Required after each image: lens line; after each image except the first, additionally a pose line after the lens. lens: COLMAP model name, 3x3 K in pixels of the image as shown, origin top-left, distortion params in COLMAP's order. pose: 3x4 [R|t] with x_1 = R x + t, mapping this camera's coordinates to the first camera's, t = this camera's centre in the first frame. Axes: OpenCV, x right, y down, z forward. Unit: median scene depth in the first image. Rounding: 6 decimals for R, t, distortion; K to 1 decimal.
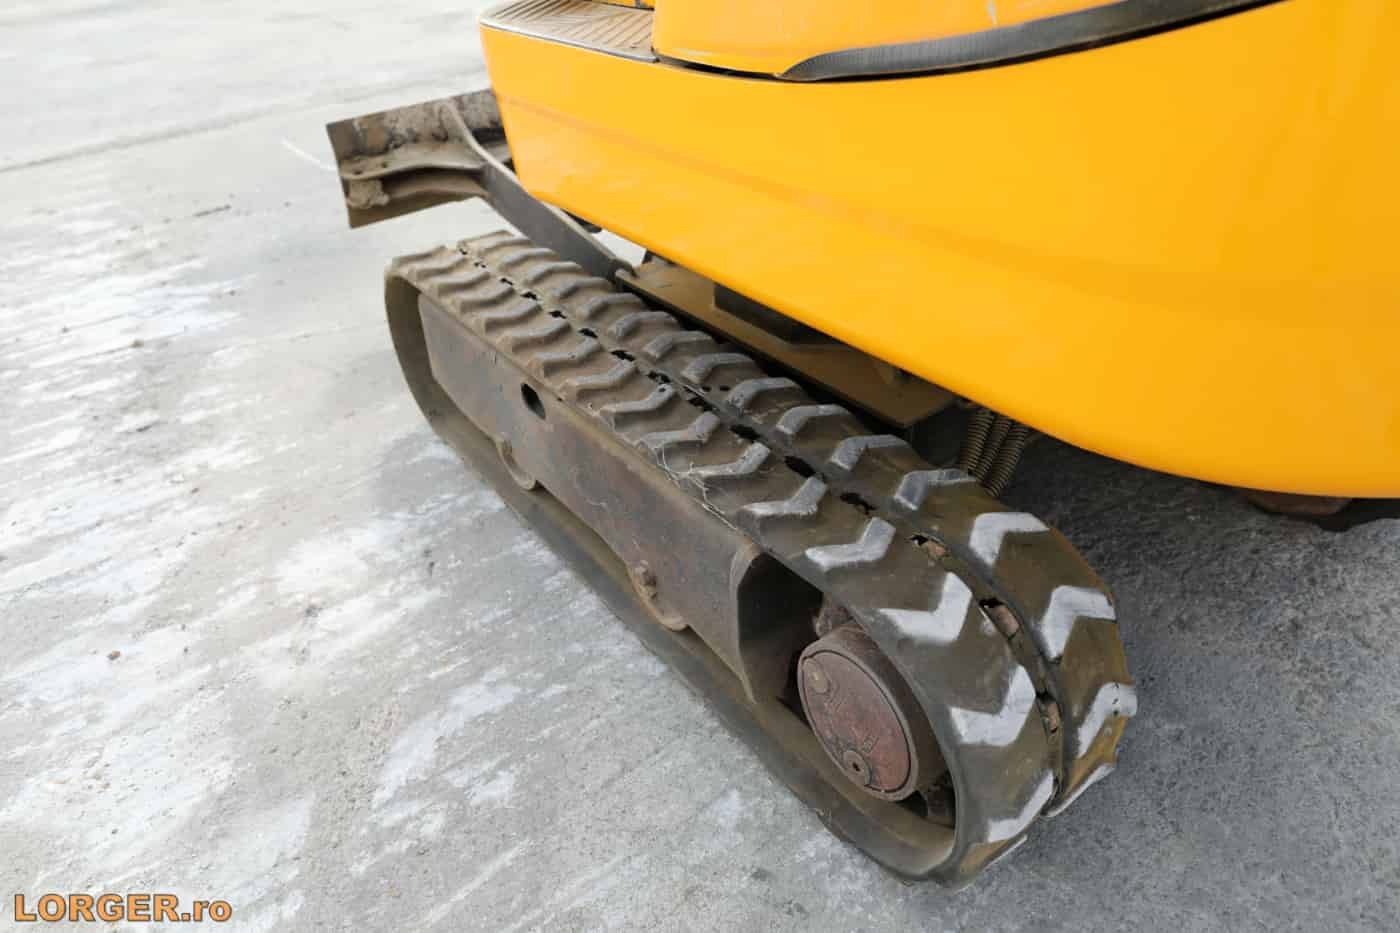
lens RADIAL K [[958.4, 0, 698.1], [0, 958.4, 466.9], [0, 0, 1]] dist [-0.047103, 0.039930]
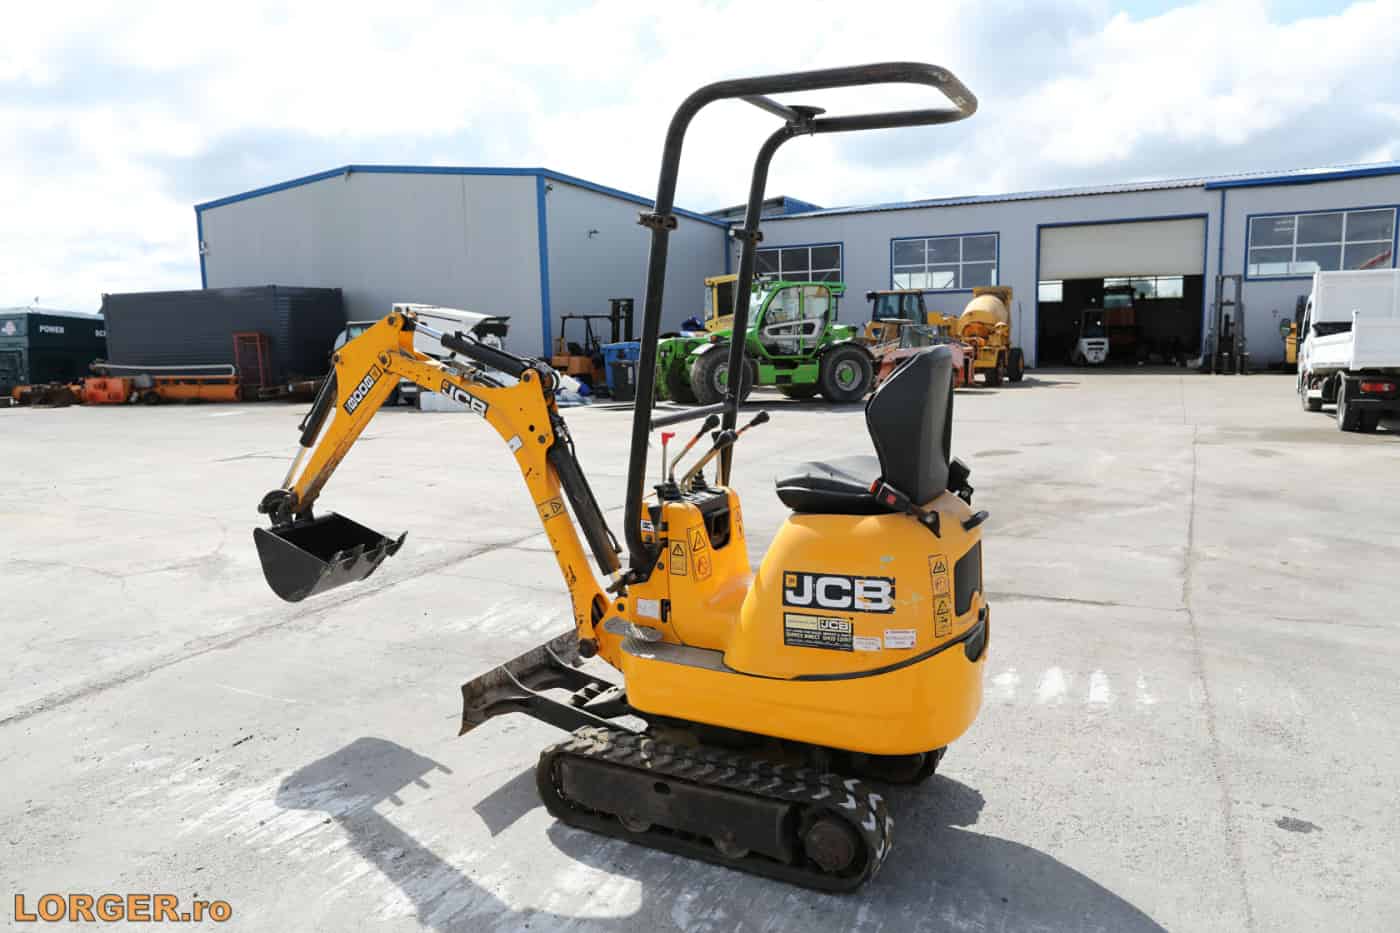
lens RADIAL K [[958.4, 0, 698.3], [0, 958.4, 473.9], [0, 0, 1]] dist [-0.047103, 0.039930]
pose [[0.891435, -0.024696, 0.452475, -1.165828], [0.217633, 0.899150, -0.379690, 0.161363], [-0.397466, 0.436942, 0.806909, -1.441339]]
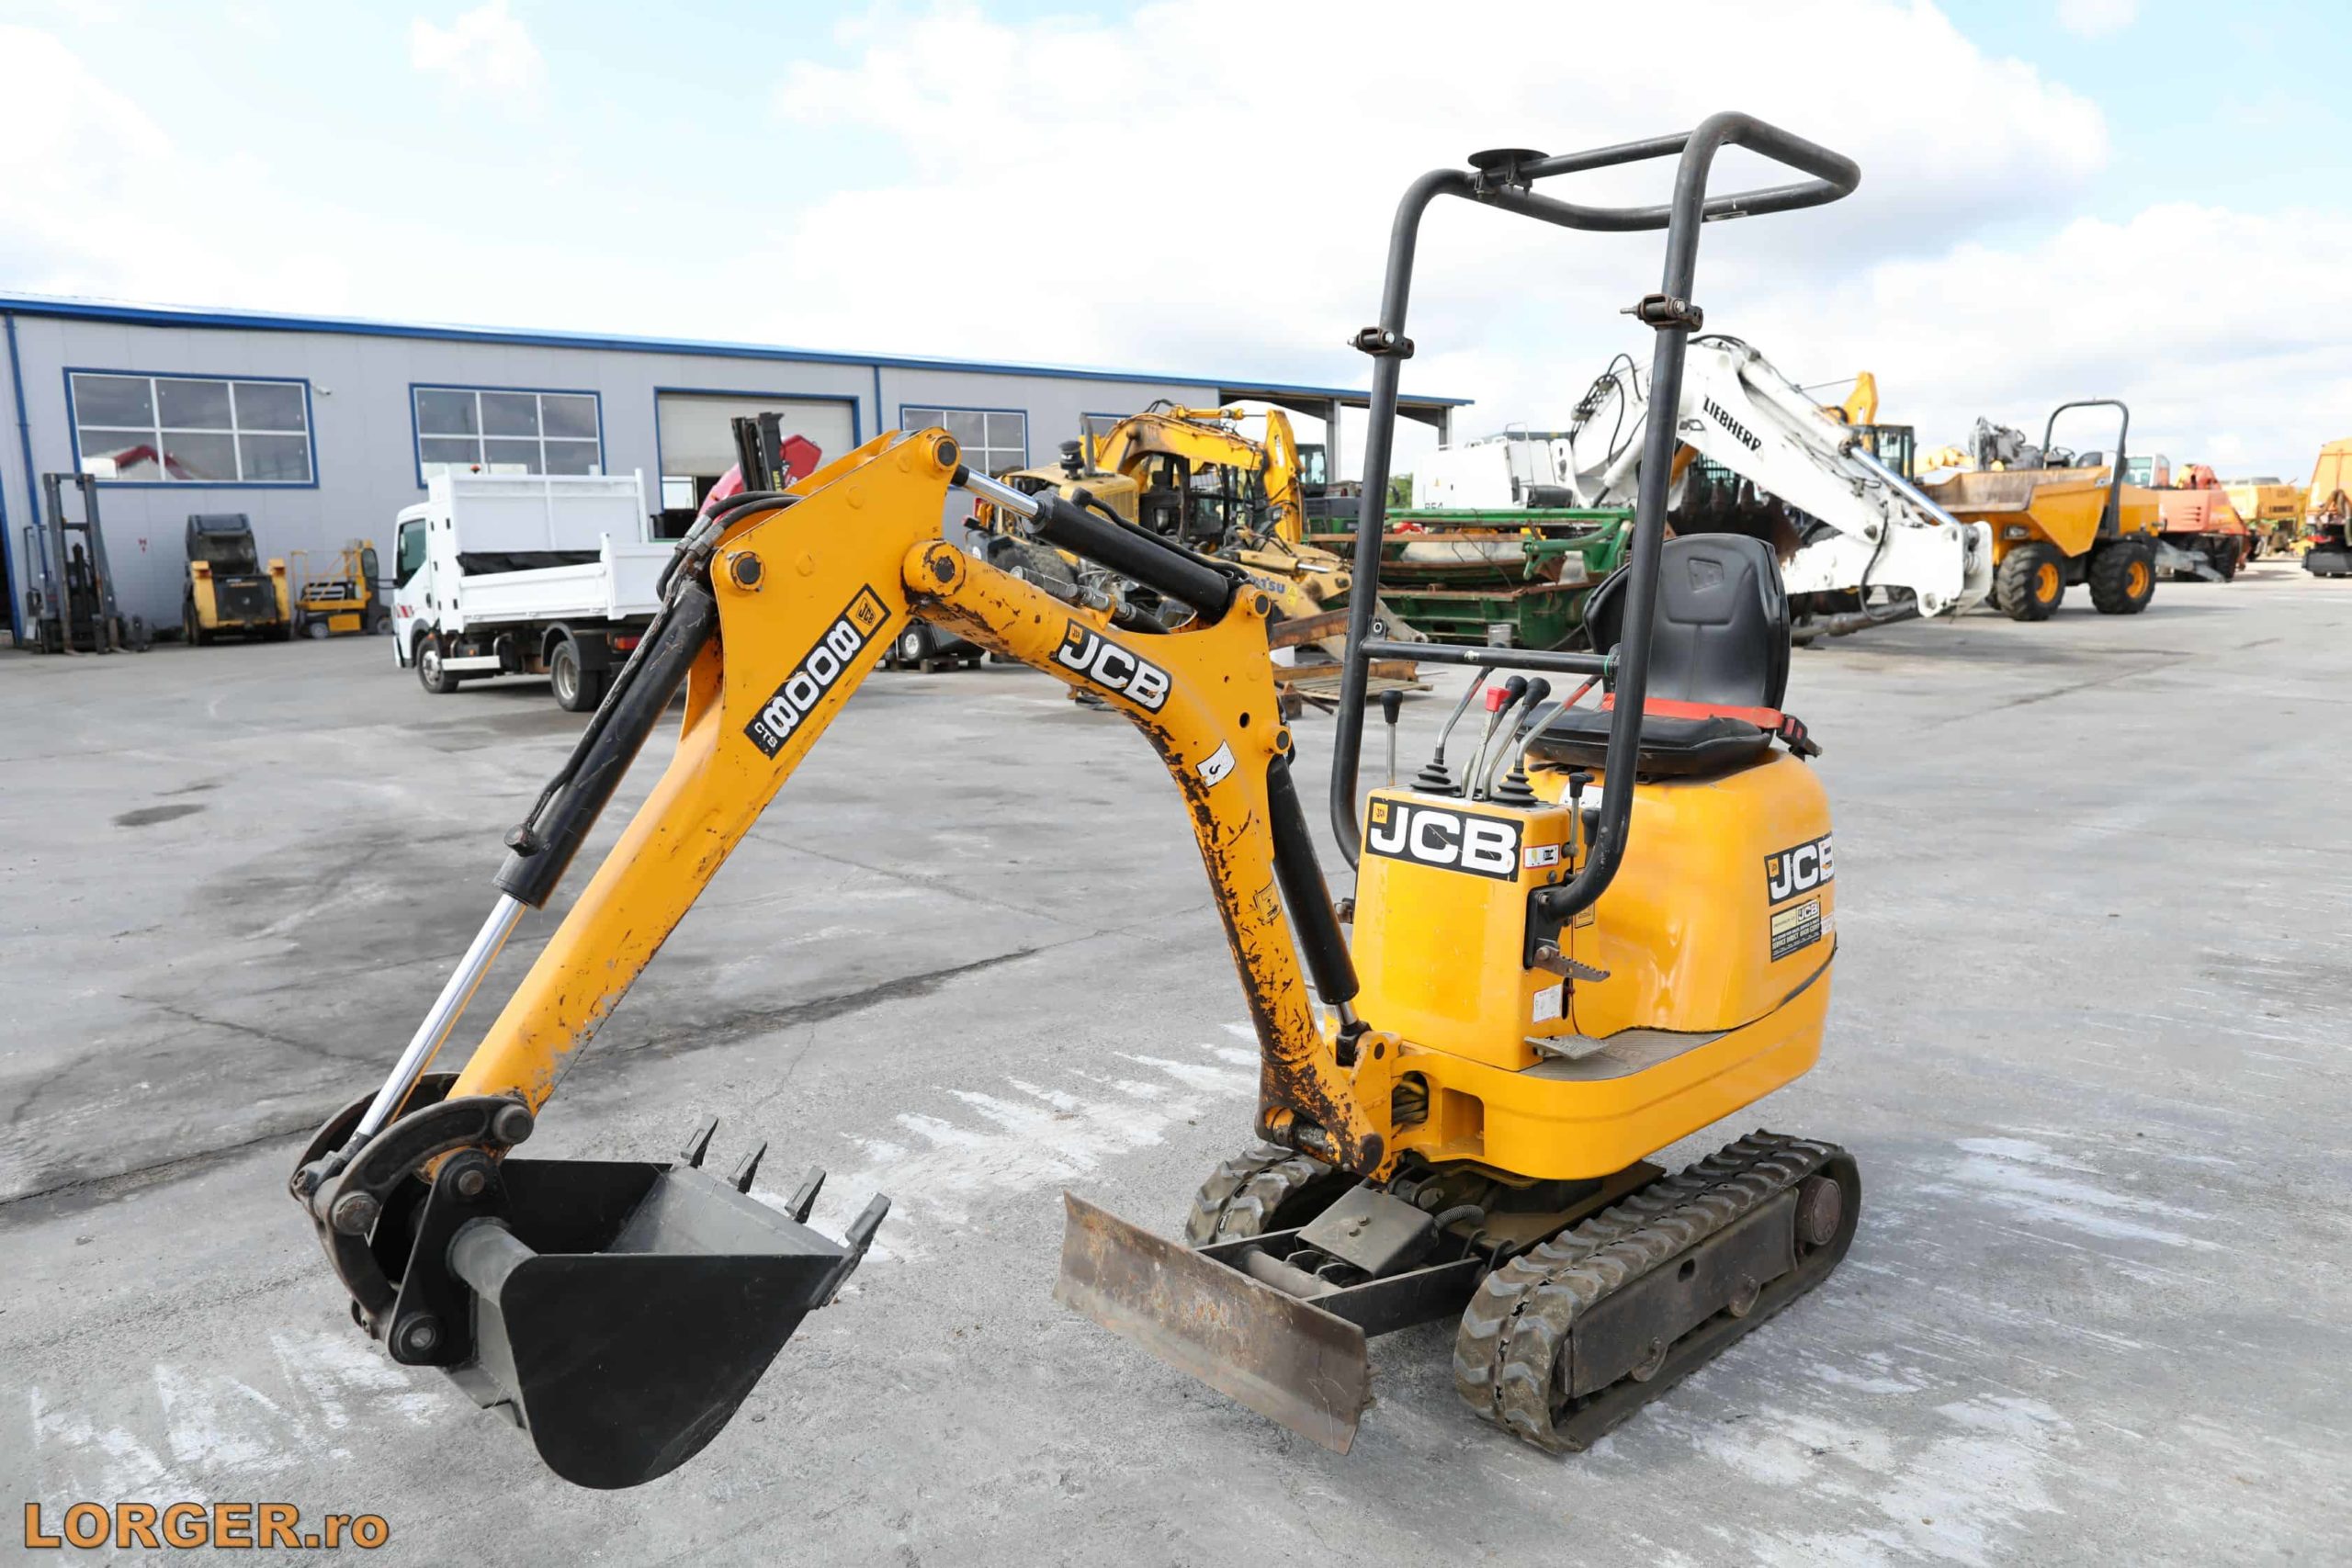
lens RADIAL K [[1609.9, 0, 1177.8], [0, 1609.9, 772.0], [0, 0, 1]] dist [-0.047103, 0.039930]
pose [[-0.128325, -0.078471, 0.988623, -2.422973], [0.558637, 0.817946, 0.137436, -1.461942], [-0.819425, 0.569918, -0.061126, 1.281618]]
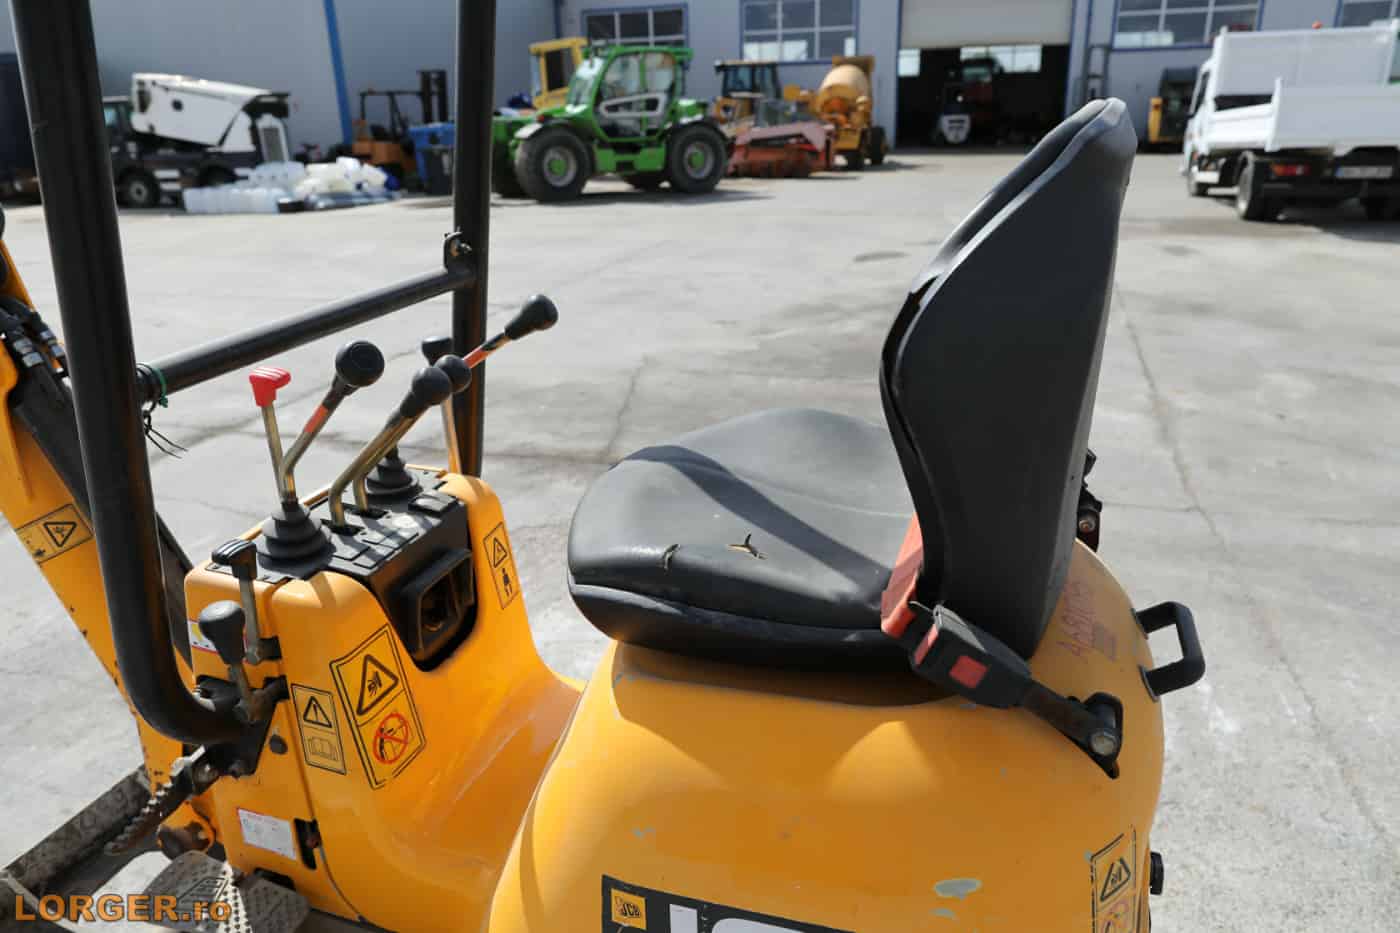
lens RADIAL K [[958.4, 0, 697.3], [0, 958.4, 464.6], [0, 0, 1]] dist [-0.047103, 0.039930]
pose [[0.809407, -0.167504, 0.562853, -0.249762], [0.298276, 0.942883, -0.148334, -0.608196], [-0.505858, 0.287948, 0.813138, -0.277035]]
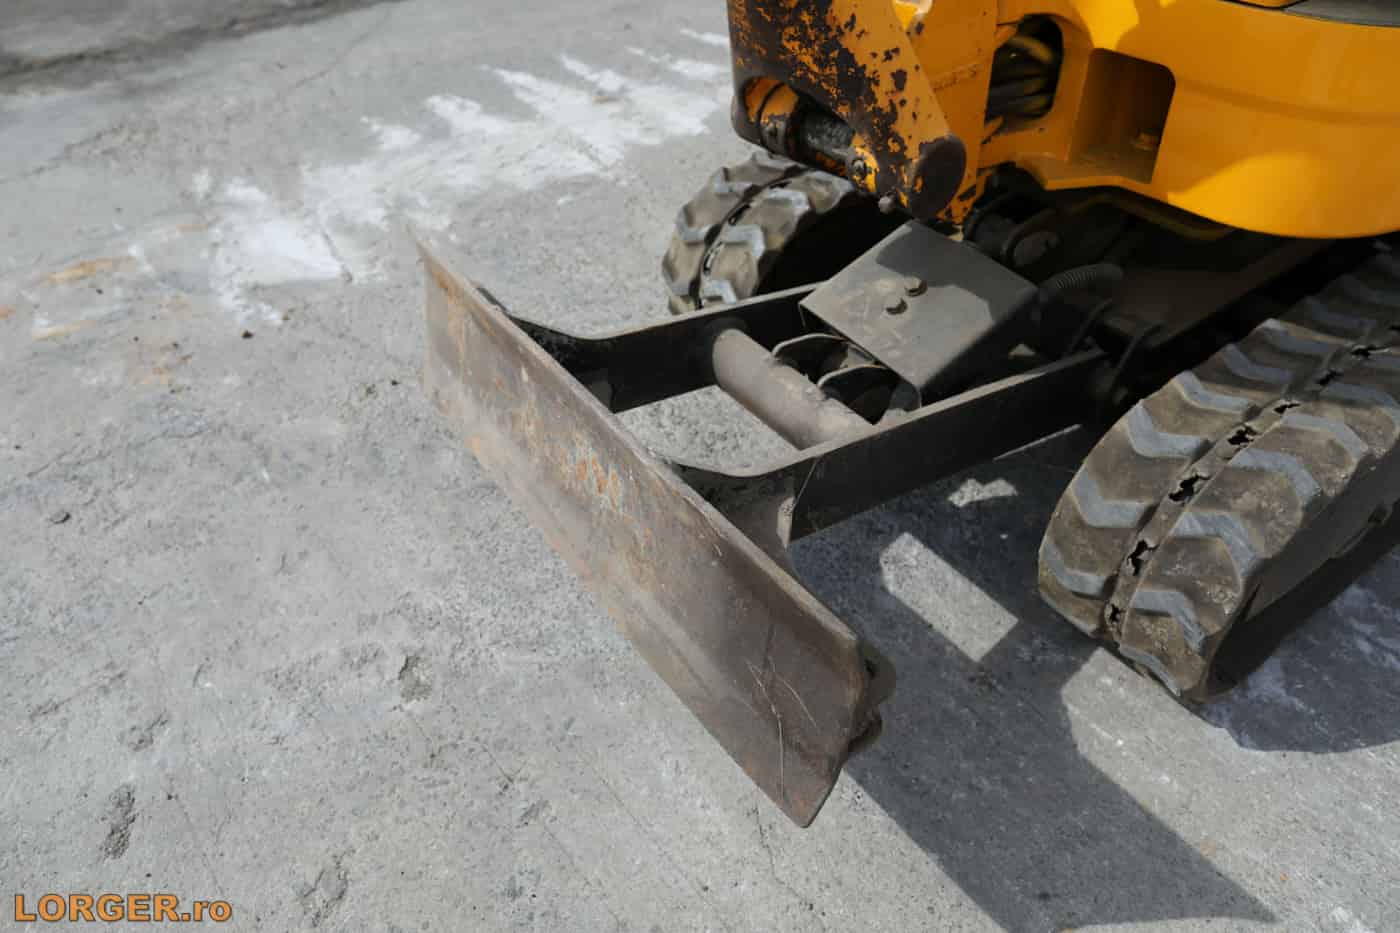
lens RADIAL K [[958.4, 0, 697.6], [0, 958.4, 465.5], [0, 0, 1]] dist [-0.047103, 0.039930]
pose [[-0.000481, -0.606534, 0.795057, -0.868693], [0.583729, 0.645376, 0.492697, -0.837805], [-0.811948, 0.464335, 0.353741, 1.218893]]
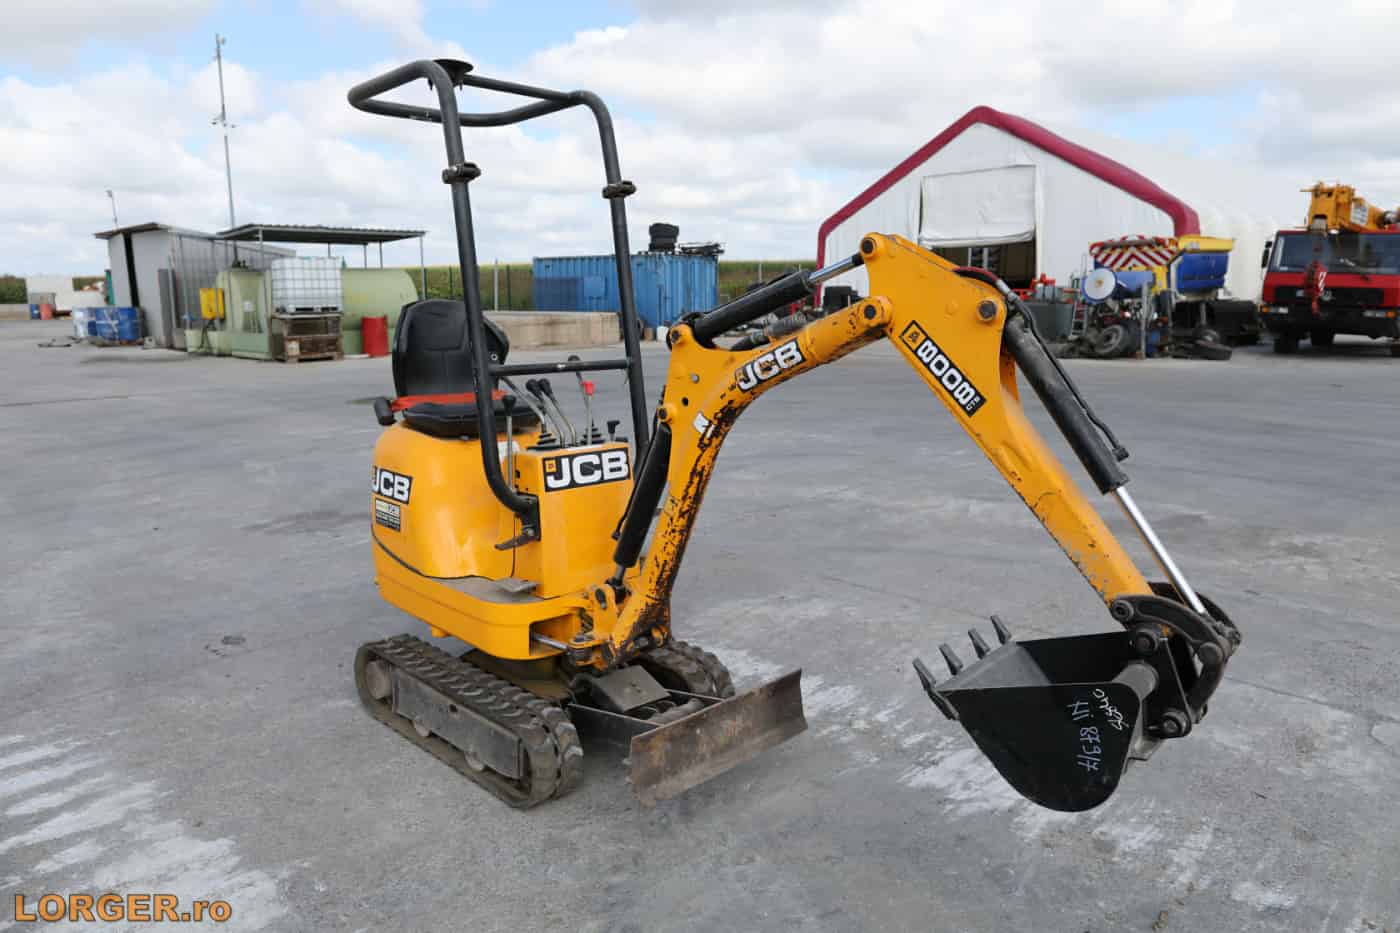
lens RADIAL K [[958.4, 0, 702.6], [0, 958.4, 456.2], [0, 0, 1]] dist [-0.047103, 0.039930]
pose [[-0.984051, 0.095878, -0.149834, 0.050494], [-0.032050, 0.732966, 0.679510, -2.629065], [0.174973, 0.673475, -0.718203, 2.770541]]
